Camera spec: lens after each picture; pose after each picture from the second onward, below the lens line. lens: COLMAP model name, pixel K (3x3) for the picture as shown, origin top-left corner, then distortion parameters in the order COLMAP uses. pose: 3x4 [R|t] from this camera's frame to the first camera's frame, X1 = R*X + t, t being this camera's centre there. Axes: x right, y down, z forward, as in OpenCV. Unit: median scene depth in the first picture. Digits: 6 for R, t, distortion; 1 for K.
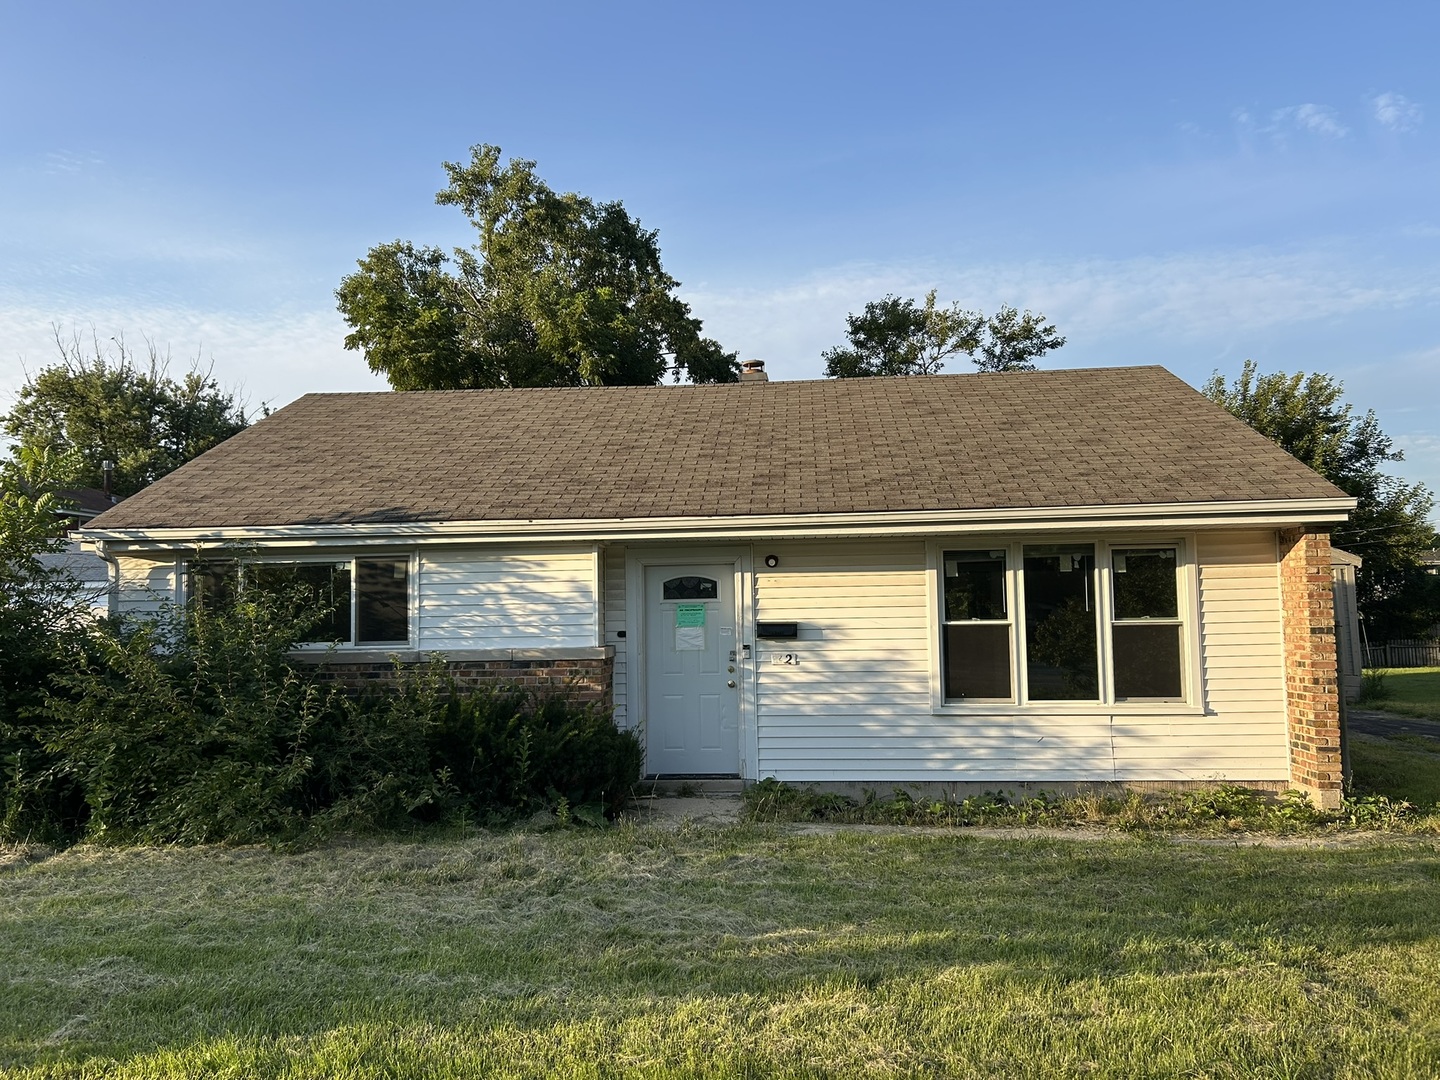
lens RADIAL K [[1084.8, 0, 706.7], [0, 1084.8, 551.0], [0, 0, 1]] dist [0.059172, -0.067469]
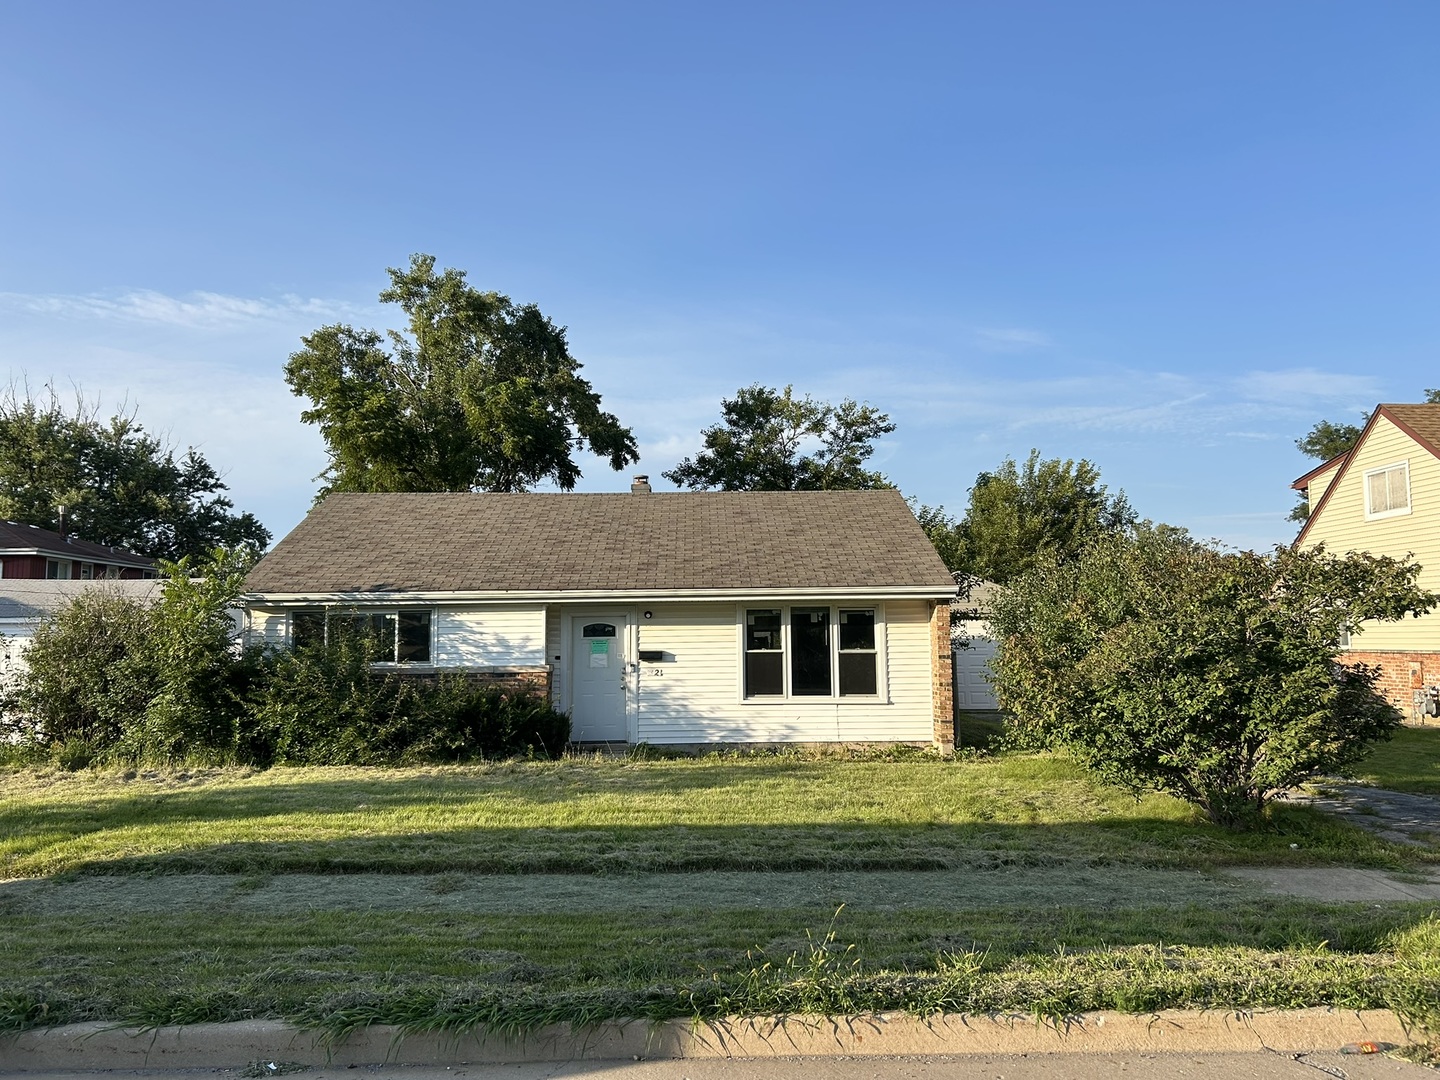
lens RADIAL K [[1084.8, 0, 719.9], [0, 1084.8, 546.8], [0, 0, 1]] dist [0.059172, -0.067469]
pose [[0.993689, 0.015917, 0.111034, -0.010162], [-0.012241, 0.999357, -0.033707, -0.022903], [-0.111500, 0.032135, 0.993245, -0.389276]]
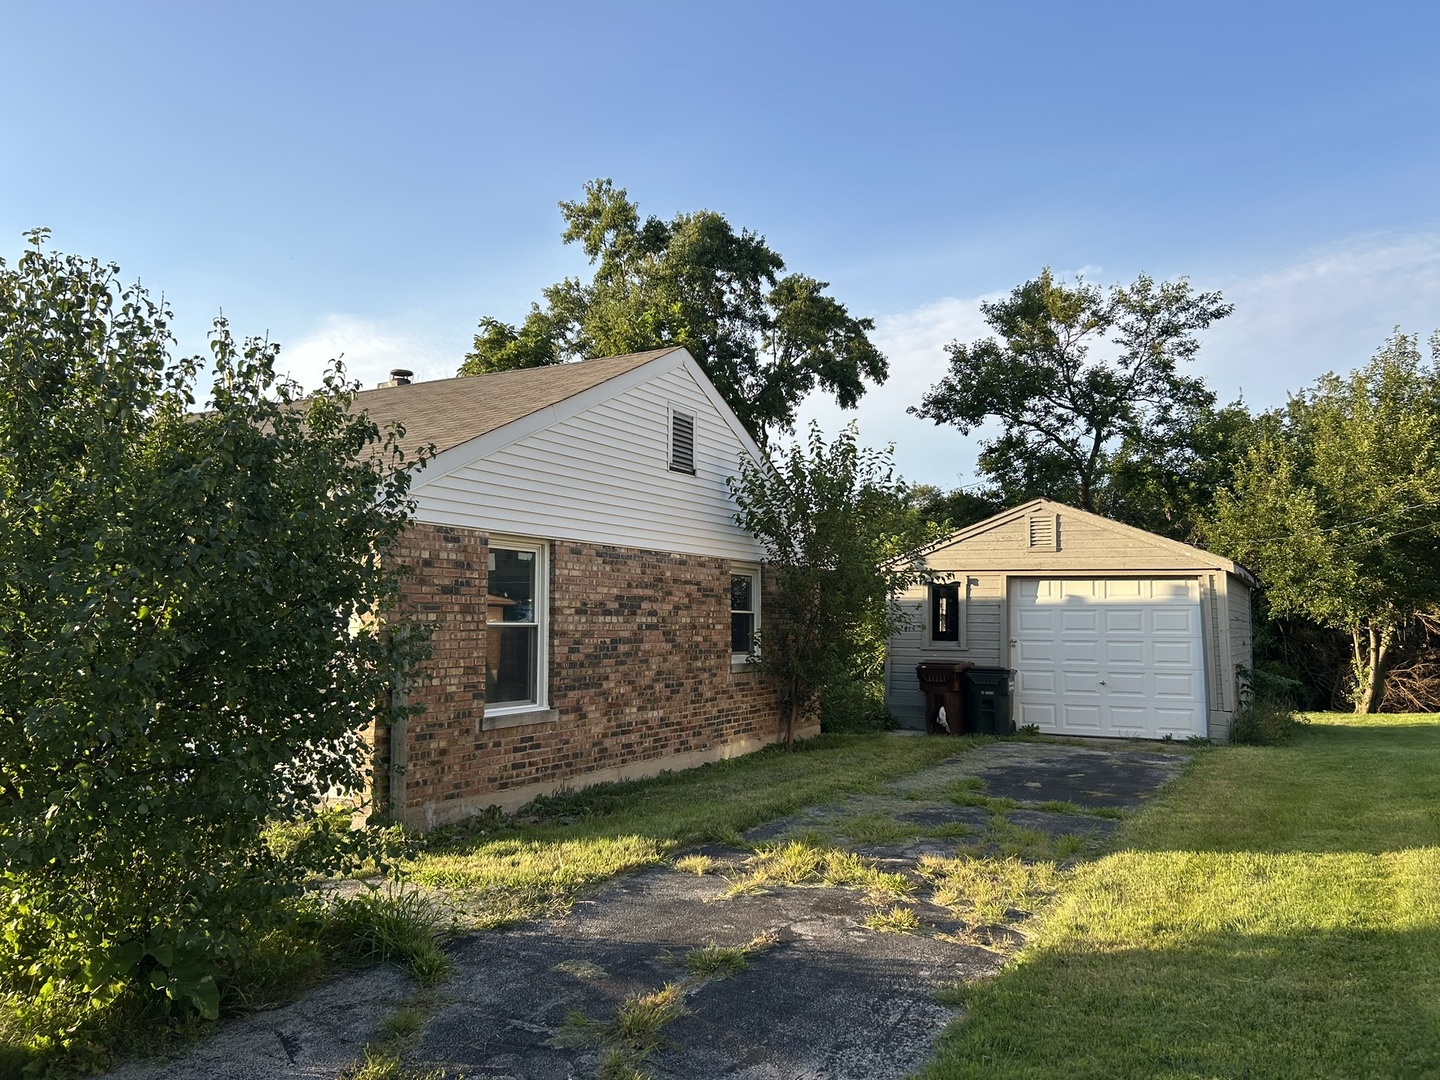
lens RADIAL K [[1084.8, 0, 723.8], [0, 1084.8, 531.2], [0, 0, 1]] dist [0.059172, -0.067469]
pose [[0.912920, -0.013282, -0.407923, 0.603080], [-0.000170, 0.999458, -0.032924, 0.011912], [0.408139, 0.030127, 0.912422, 0.153675]]
